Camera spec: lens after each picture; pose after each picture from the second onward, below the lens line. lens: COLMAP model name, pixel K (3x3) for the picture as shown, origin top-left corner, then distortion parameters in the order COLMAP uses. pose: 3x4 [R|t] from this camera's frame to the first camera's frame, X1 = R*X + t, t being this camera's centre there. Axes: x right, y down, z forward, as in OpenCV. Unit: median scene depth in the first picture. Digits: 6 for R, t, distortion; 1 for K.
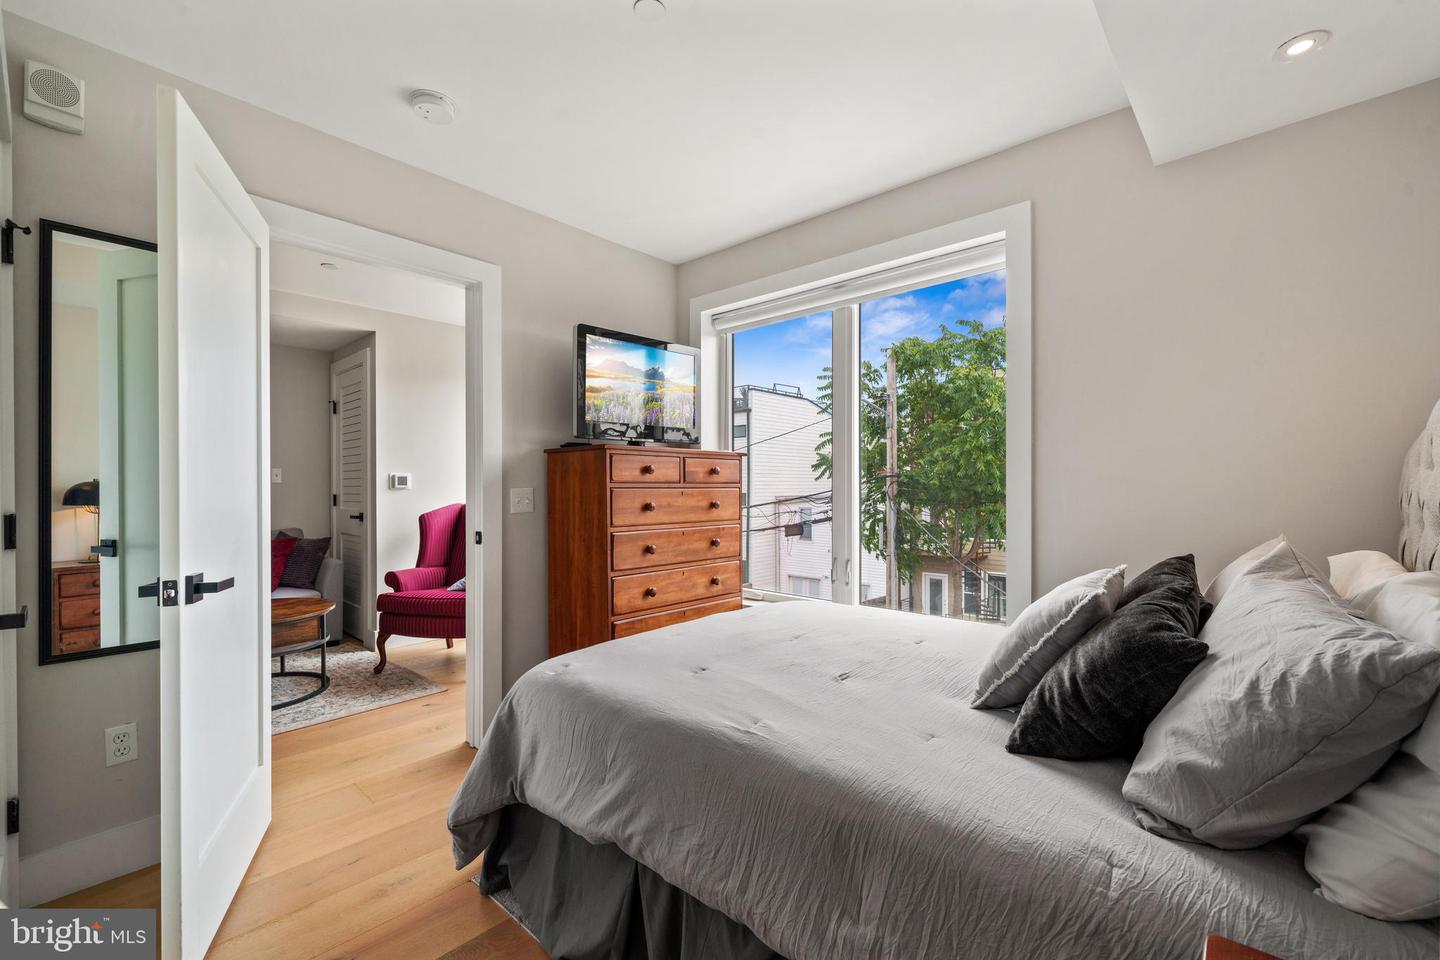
lens RADIAL K [[643.6, 0, 720.0], [0, 643.6, 480.0], [0, 0, 1]] dist [0.000381, -0.000022]
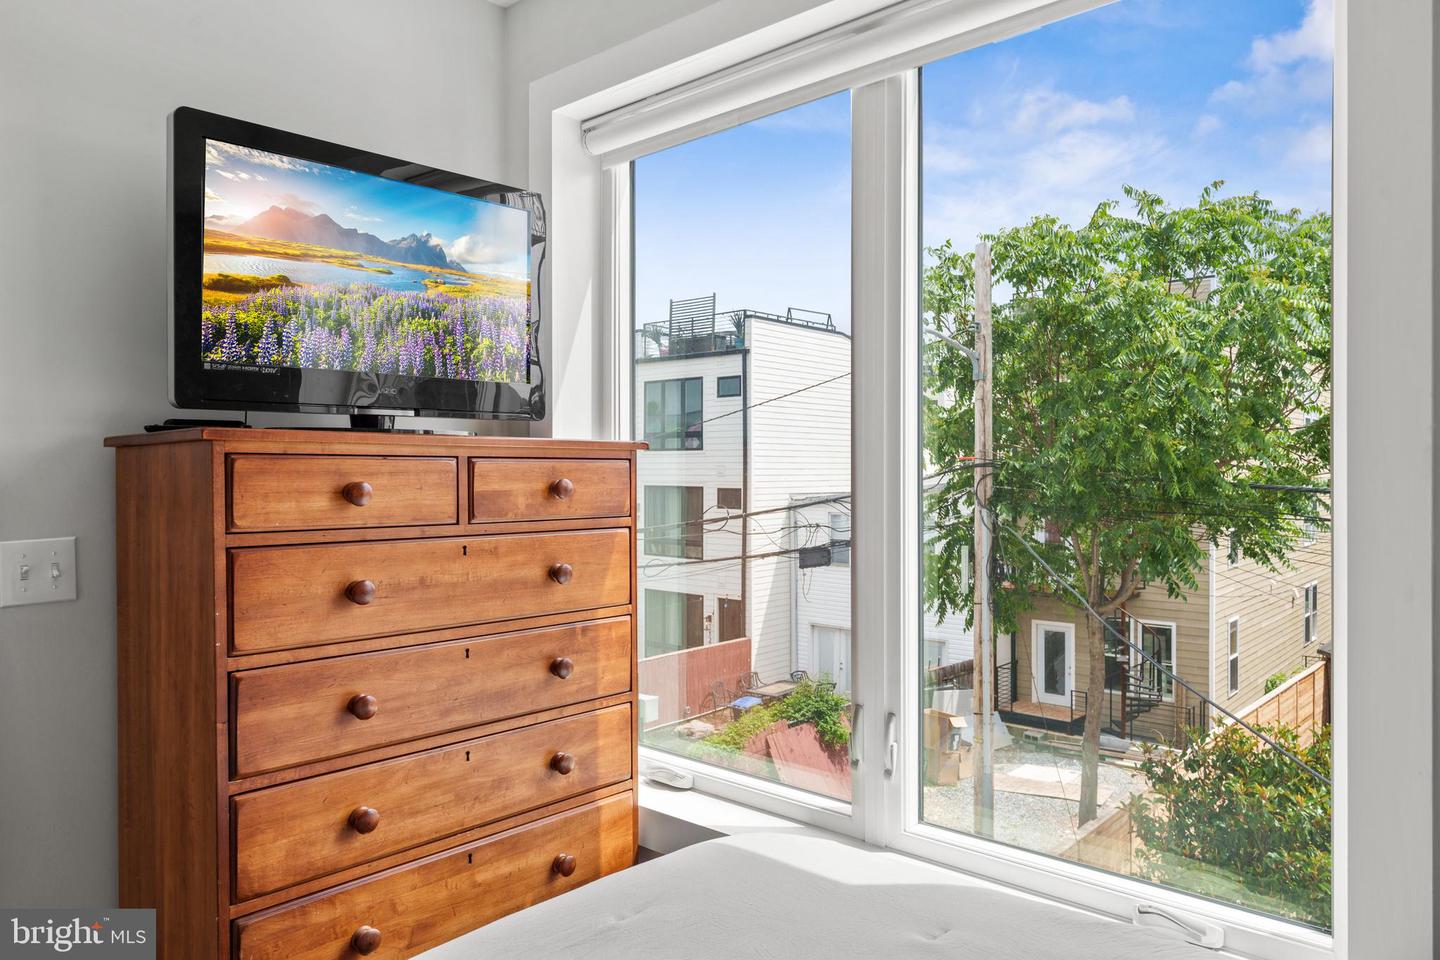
lens RADIAL K [[955.4, 0, 735.6], [0, 955.4, 462.4], [0, 0, 1]] dist [-0.007771, -0.003111]
pose [[0.999928, -0.000244, 0.012033, 0.094745], [0.000187, 0.999989, 0.004760, -0.033800], [-0.012034, -0.004758, 0.999916, 0.404228]]
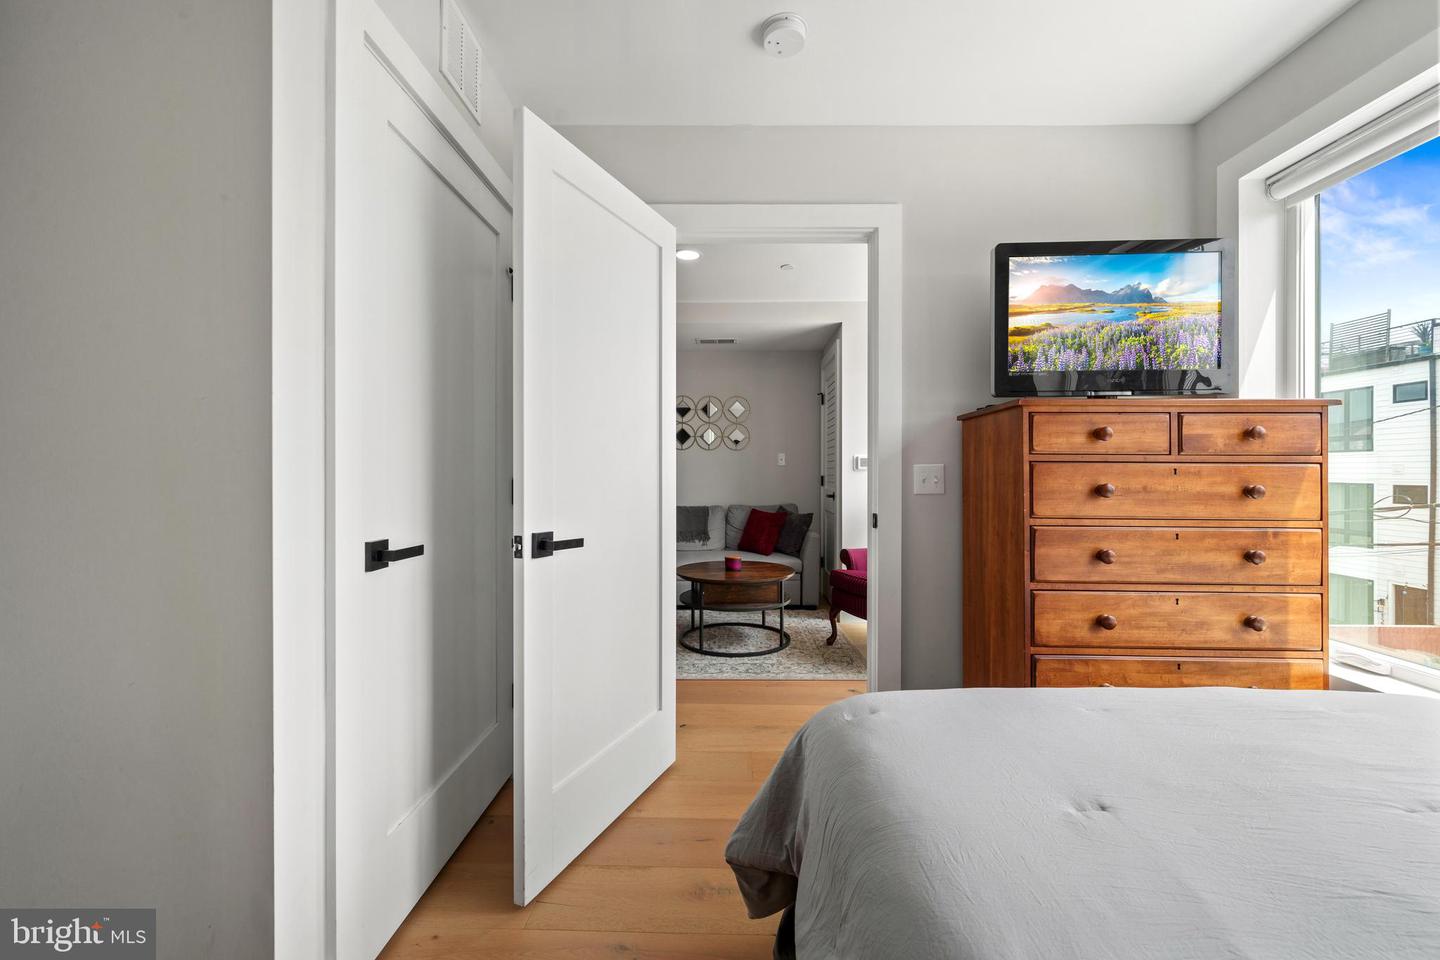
lens RADIAL K [[574.6, 0, 716.3], [0, 574.6, 472.3], [0, 0, 1]] dist [0.000264, -0.000086]
pose [[0.646404, 0.002193, -0.762993, 0.074555], [-0.000198, 0.999996, 0.002707, 0.019474], [0.762996, -0.001599, 0.646402, 0.295101]]
